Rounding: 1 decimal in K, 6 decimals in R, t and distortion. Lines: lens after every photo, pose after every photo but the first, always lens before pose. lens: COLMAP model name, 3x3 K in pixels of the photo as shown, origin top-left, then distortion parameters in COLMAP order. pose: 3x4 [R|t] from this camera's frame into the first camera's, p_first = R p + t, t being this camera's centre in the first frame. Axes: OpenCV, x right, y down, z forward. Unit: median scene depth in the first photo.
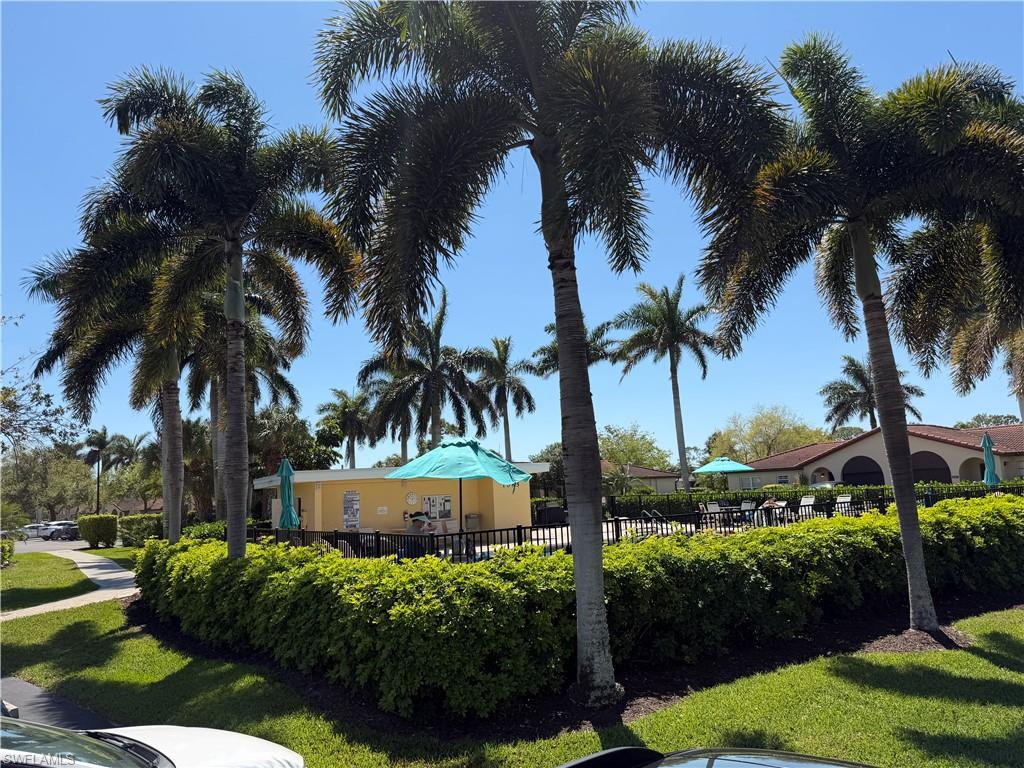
lens RADIAL K [[713.4, 0, 505.4], [0, 713.4, 385.7], [0, 0, 1]] dist [0.119629, -0.194224]
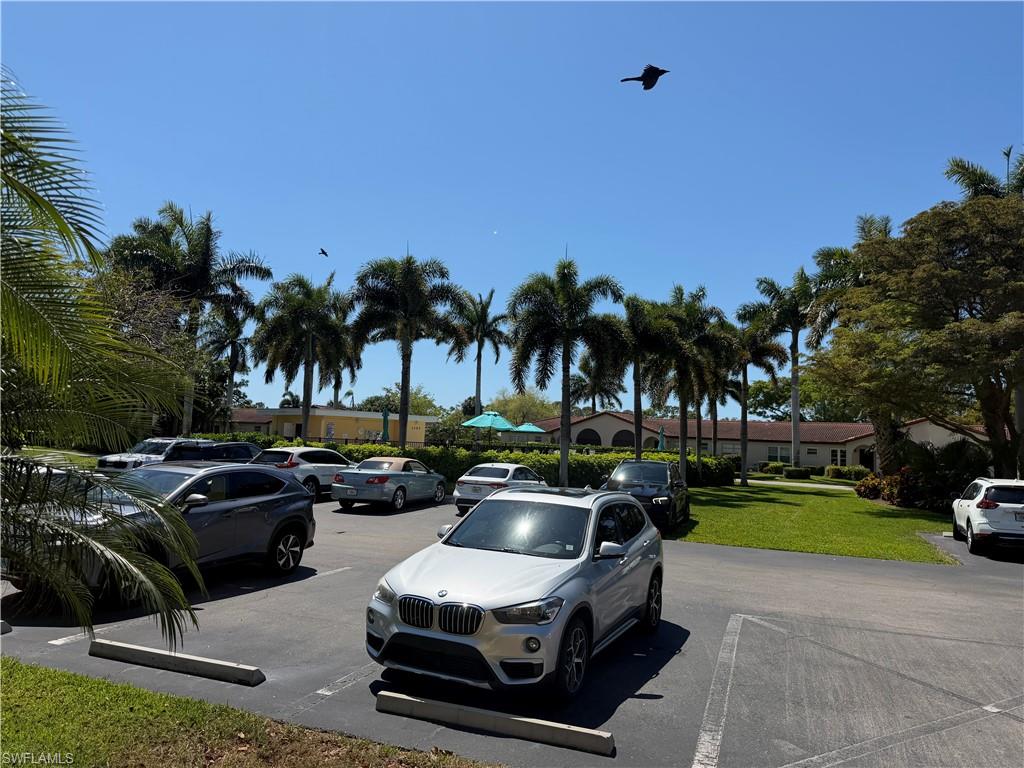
lens RADIAL K [[713.4, 0, 505.4], [0, 713.4, 385.7], [0, 0, 1]] dist [0.119629, -0.194224]
pose [[0.923785, 0.113904, 0.365577, -0.218853], [-0.138732, 0.989427, 0.042287, -0.030643], [-0.356895, -0.089781, 0.929820, -0.315592]]
